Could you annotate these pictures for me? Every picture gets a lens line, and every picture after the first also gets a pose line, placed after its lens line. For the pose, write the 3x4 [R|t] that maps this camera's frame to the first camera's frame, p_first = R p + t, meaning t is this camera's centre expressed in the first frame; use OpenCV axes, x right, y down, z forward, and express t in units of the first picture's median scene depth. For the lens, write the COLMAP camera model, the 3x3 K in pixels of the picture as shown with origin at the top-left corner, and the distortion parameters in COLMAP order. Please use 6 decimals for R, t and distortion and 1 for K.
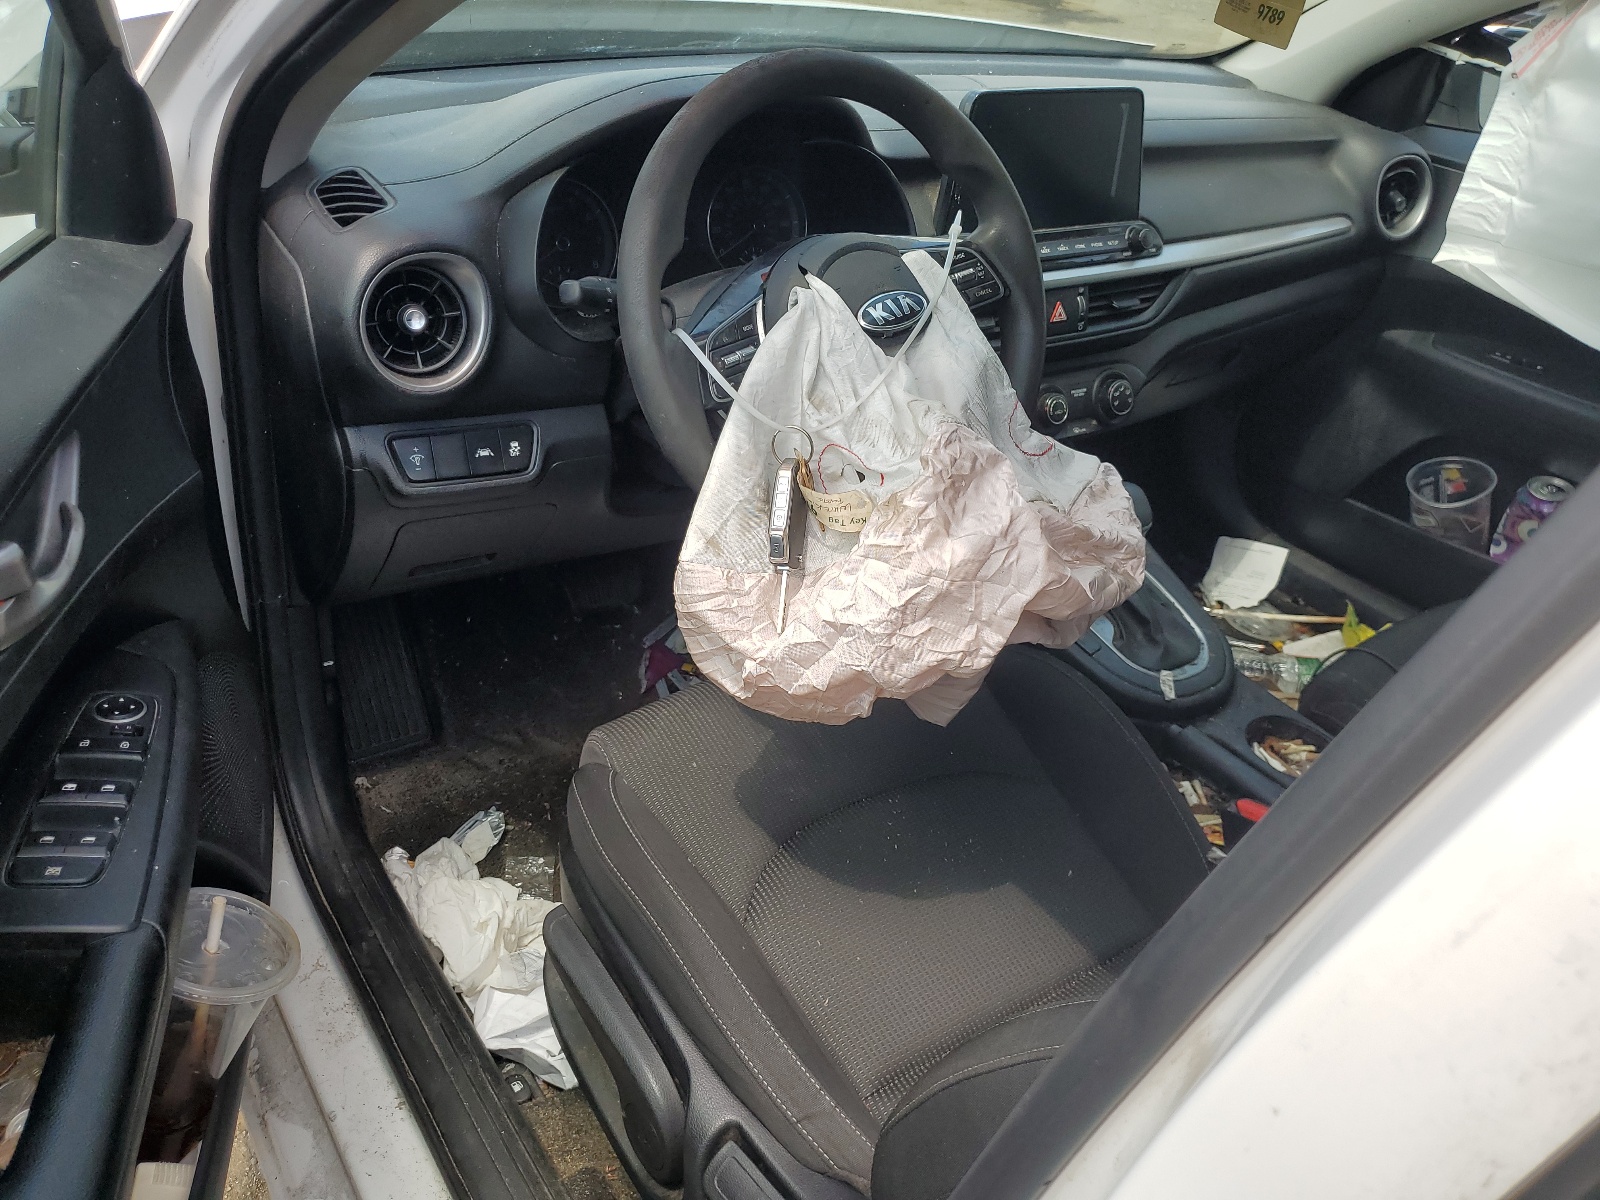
lens RADIAL K [[1218.7, 0, 800.1], [0, 1218.7, 598.2], [0, 0, 1]] dist [0.083409, 0.004313]
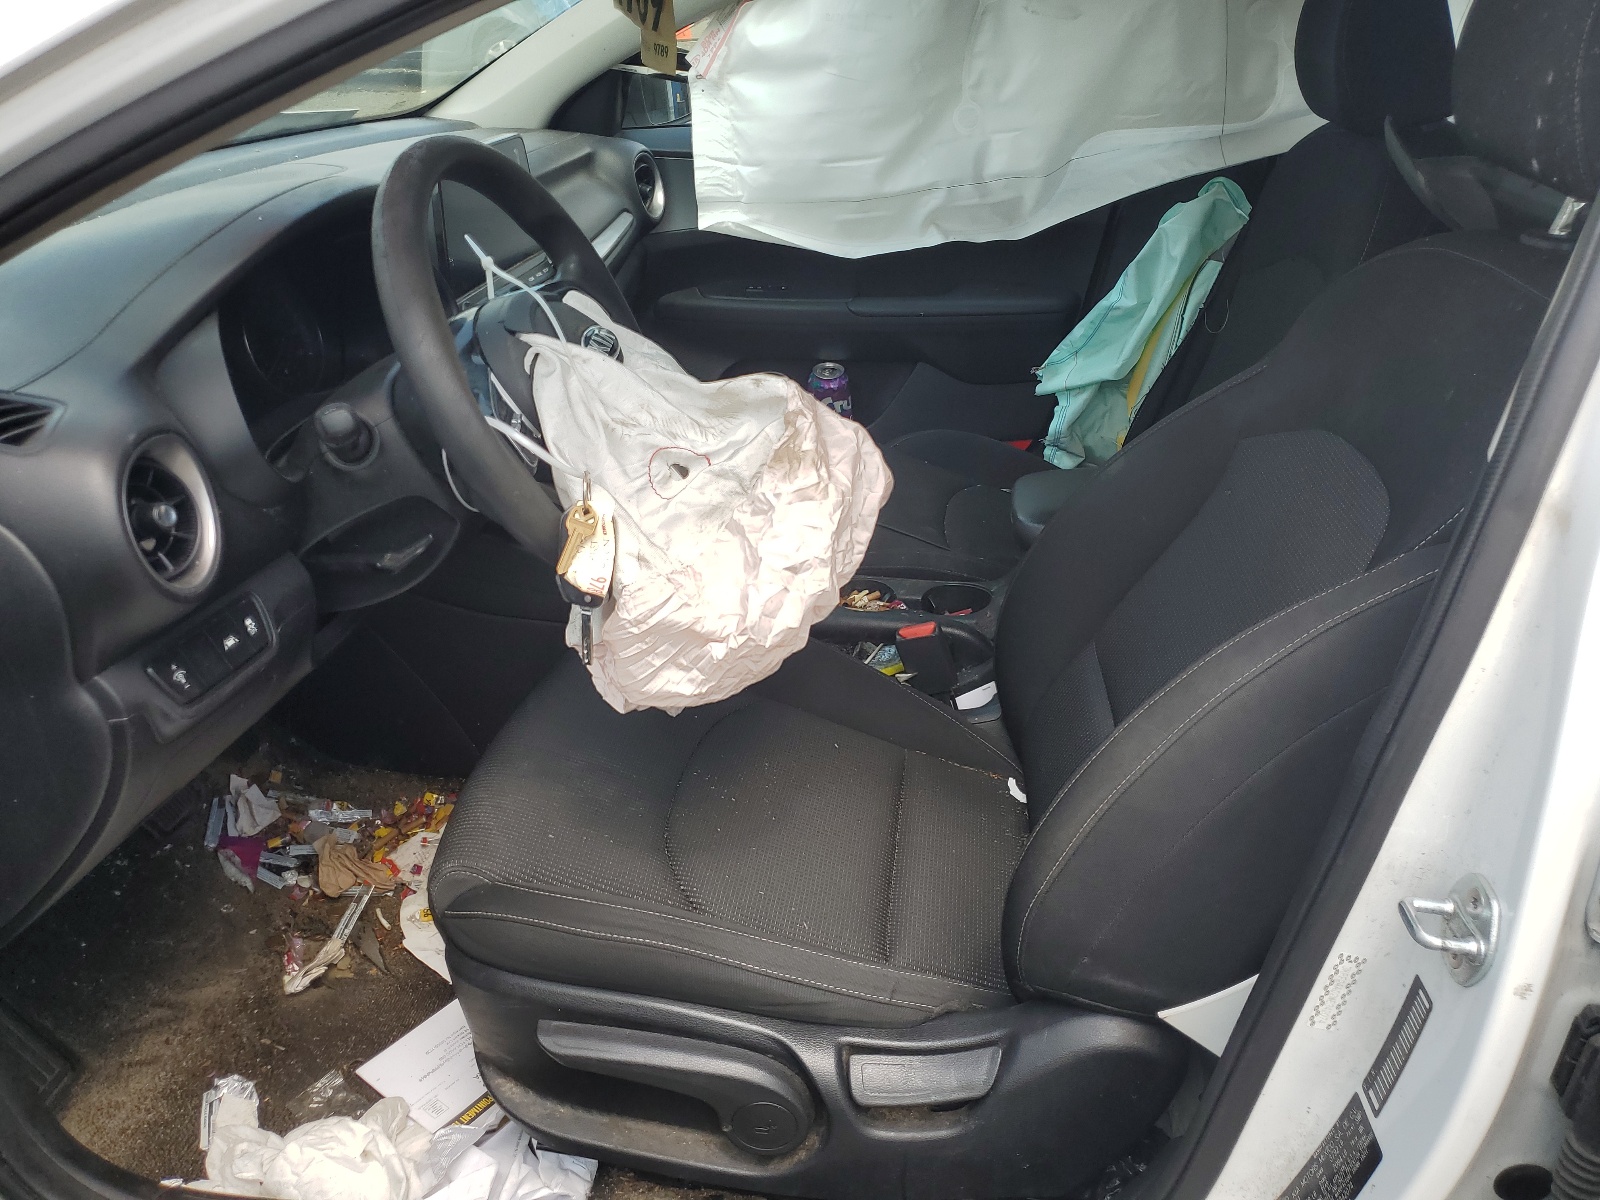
lens RADIAL K [[1218.7, 0, 798.4], [0, 1218.7, 606.2], [0, 0, 1]] dist [0.083409, 0.004313]
pose [[0.707124, -0.434097, 0.558153, -0.303297], [0.451431, 0.884713, 0.116158, -0.038218], [-0.544230, 0.169829, 0.821567, 0.005331]]
